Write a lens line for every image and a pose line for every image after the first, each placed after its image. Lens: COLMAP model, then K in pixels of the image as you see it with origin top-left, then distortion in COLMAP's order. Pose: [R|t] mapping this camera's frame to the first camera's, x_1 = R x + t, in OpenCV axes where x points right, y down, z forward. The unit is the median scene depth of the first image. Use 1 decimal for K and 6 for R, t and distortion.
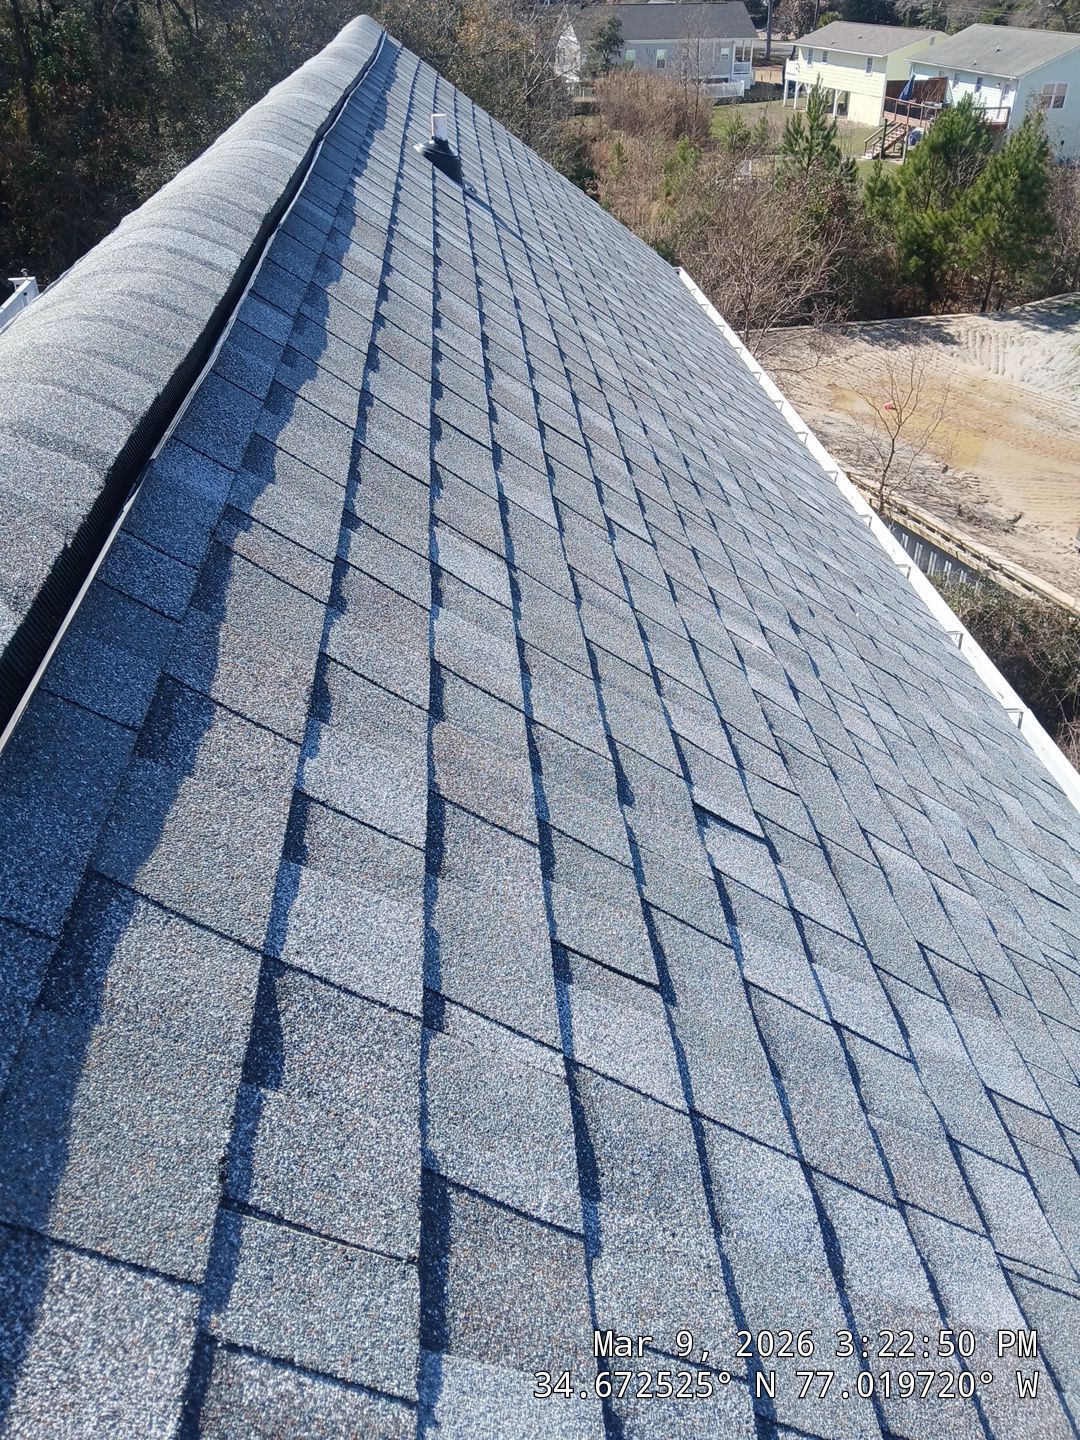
lens RADIAL K [[1178.8, 0, 536.7], [0, 1178.8, 690.5], [0, 0, 1]] dist [0.090736, -0.151542]
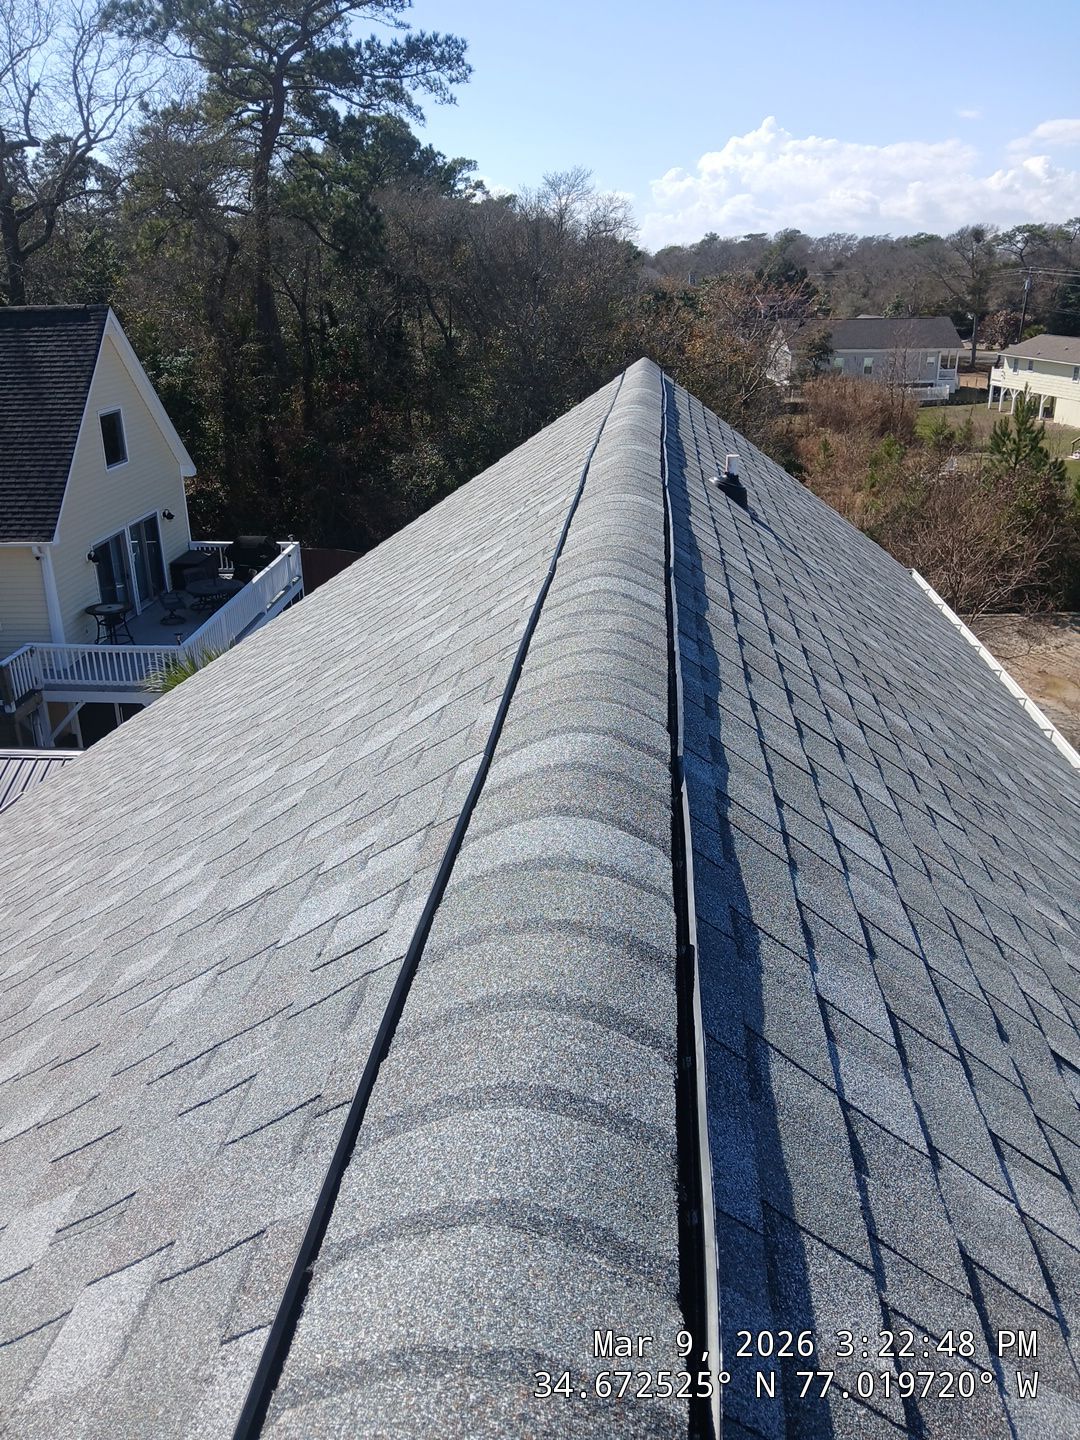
lens RADIAL K [[1178.8, 0, 536.7], [0, 1178.8, 690.5], [0, 0, 1]] dist [0.090736, -0.151542]
pose [[0.985933, 0.057134, -0.157073, -0.061903], [-0.089386, 0.974320, -0.206667, 0.010102], [0.141231, 0.217800, 0.965721, -0.102466]]
